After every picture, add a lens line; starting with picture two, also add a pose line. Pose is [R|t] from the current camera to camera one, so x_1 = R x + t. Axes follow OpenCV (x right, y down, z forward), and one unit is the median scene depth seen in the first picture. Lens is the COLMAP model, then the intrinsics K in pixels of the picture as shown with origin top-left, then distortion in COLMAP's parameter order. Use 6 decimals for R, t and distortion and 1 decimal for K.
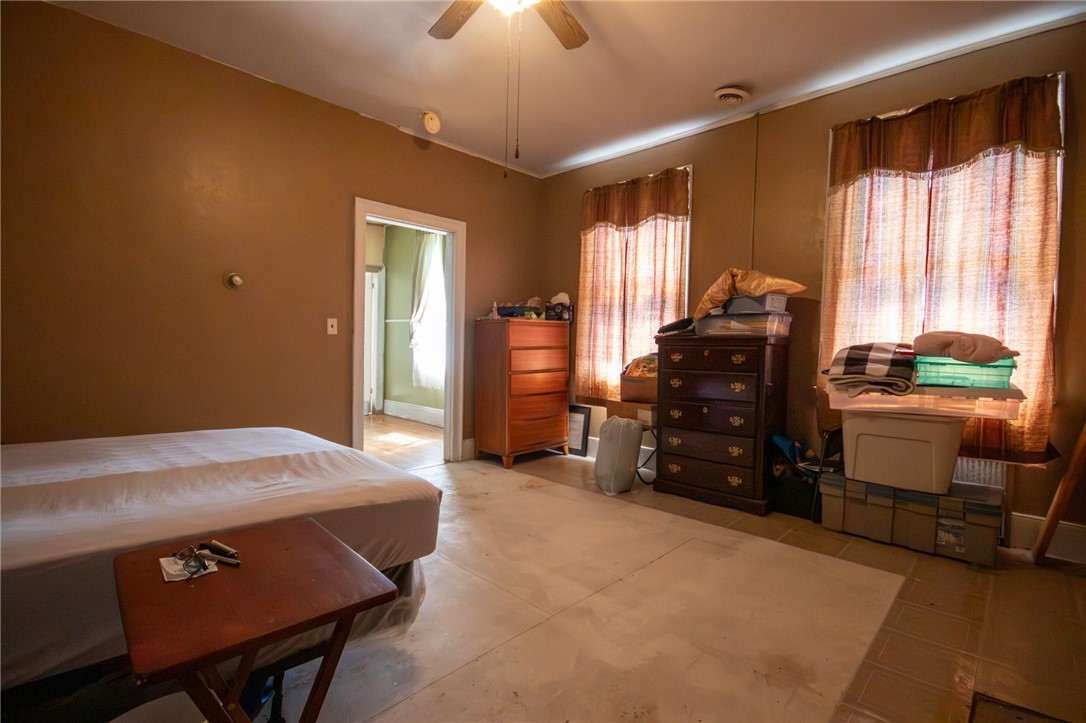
lens RADIAL K [[499.0, 0, 545.9], [0, 499.0, 359.9], [0, 0, 1]] dist [-0.016191, -0.001558]
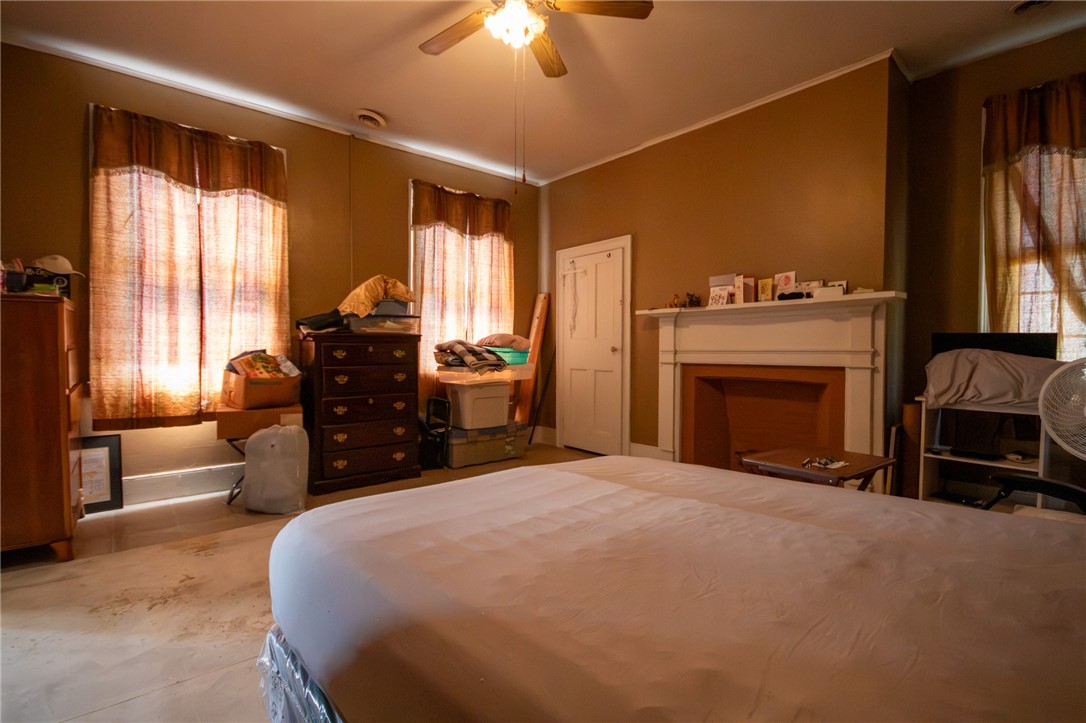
lens RADIAL K [[499.0, 0, 546.2], [0, 499.0, 363.8], [0, 0, 1]] dist [-0.016191, -0.001558]
pose [[0.087077, -0.049944, 0.994949, -0.598760], [0.024780, 0.998542, 0.047956, -0.020189], [-0.995893, 0.020479, 0.088188, 0.421248]]
